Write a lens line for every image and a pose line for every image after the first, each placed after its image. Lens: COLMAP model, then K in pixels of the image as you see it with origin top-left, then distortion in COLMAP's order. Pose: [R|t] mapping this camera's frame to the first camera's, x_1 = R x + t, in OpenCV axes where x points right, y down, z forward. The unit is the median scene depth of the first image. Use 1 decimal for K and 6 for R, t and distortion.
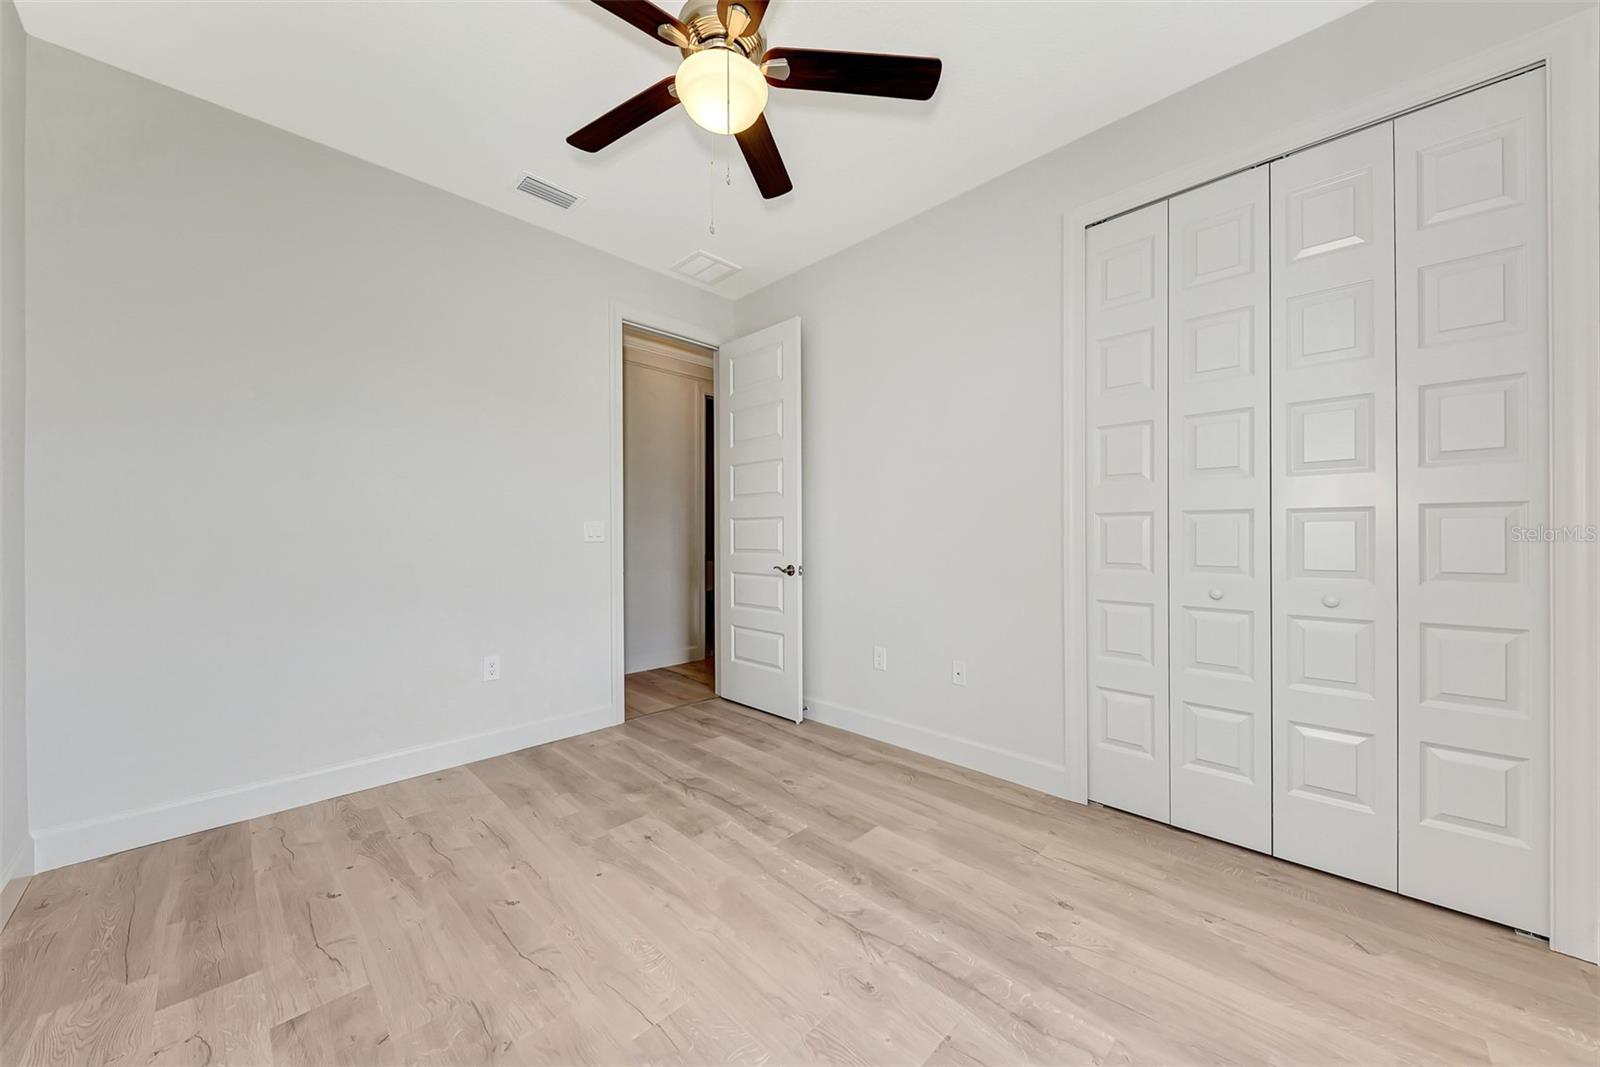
lens RADIAL K [[567.6, 0, 800.0], [0, 567.6, 533.5], [0, 0, 1]] dist [-0.000149, -0.000039]
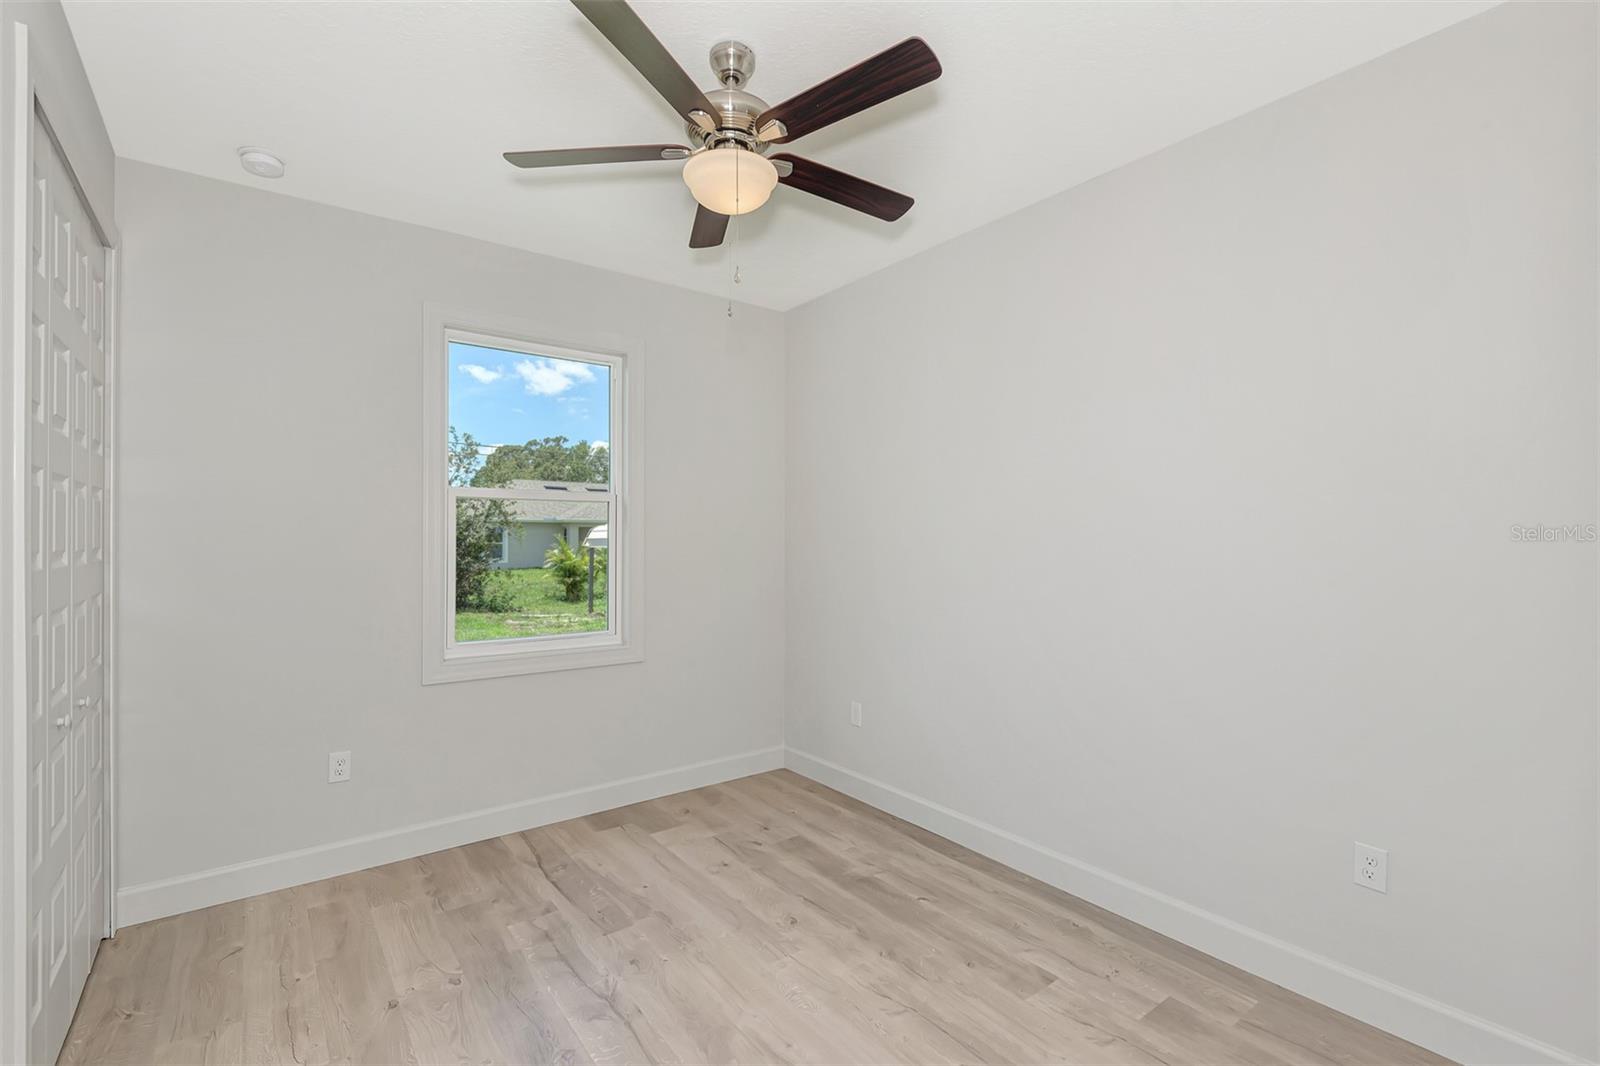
lens RADIAL K [[715.4, 0, 800.0], [0, 715.4, 533.0], [0, 0, 1]] dist [0.000085, -0.000018]
pose [[-0.988852, 0.001287, 0.148897, -0.461798], [0.000201, 0.999973, -0.007309, -0.173528], [-0.148903, -0.007197, -0.988826, 2.329266]]
